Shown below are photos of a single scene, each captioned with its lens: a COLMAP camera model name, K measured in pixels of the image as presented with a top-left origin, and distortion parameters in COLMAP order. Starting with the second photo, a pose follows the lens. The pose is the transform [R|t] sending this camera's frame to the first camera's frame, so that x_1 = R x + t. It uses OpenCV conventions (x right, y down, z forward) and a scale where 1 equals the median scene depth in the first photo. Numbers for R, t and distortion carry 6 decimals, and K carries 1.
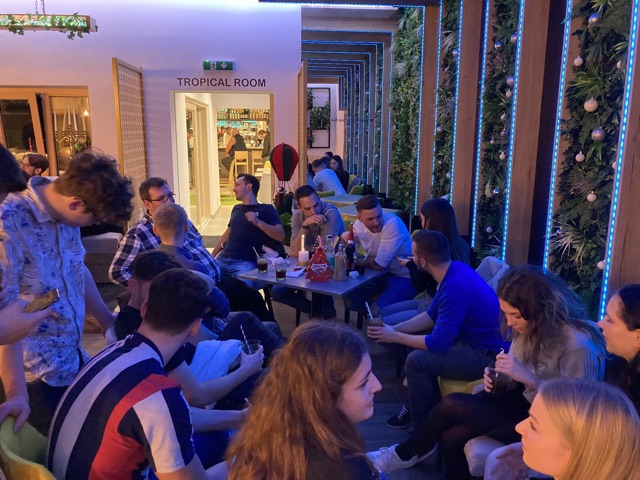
lens RADIAL K [[525.6, 0, 321.6], [0, 525.6, 240.5], [0, 0, 1]] dist [0.007187, 0.002251]
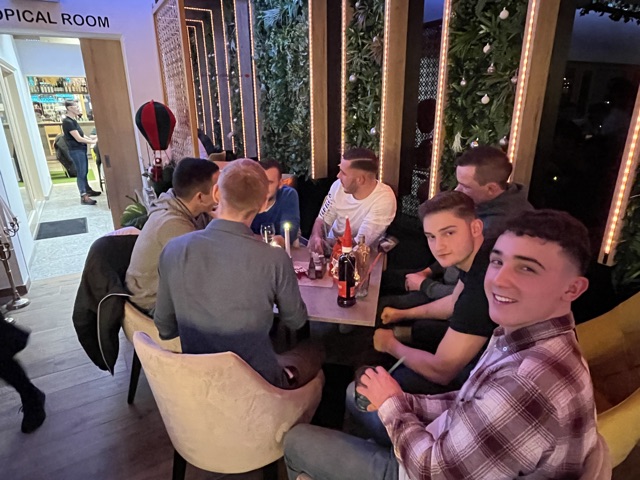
lens RADIAL K [[387.9, 0, 316.6], [0, 387.9, 239.8], [0, 0, 1]] dist [0.002003, -0.004450]
pose [[0.906752, -0.154067, 0.392511, -0.092027], [0.105333, 0.984109, 0.142947, -0.032984], [-0.408297, -0.088273, 0.908571, 0.300580]]
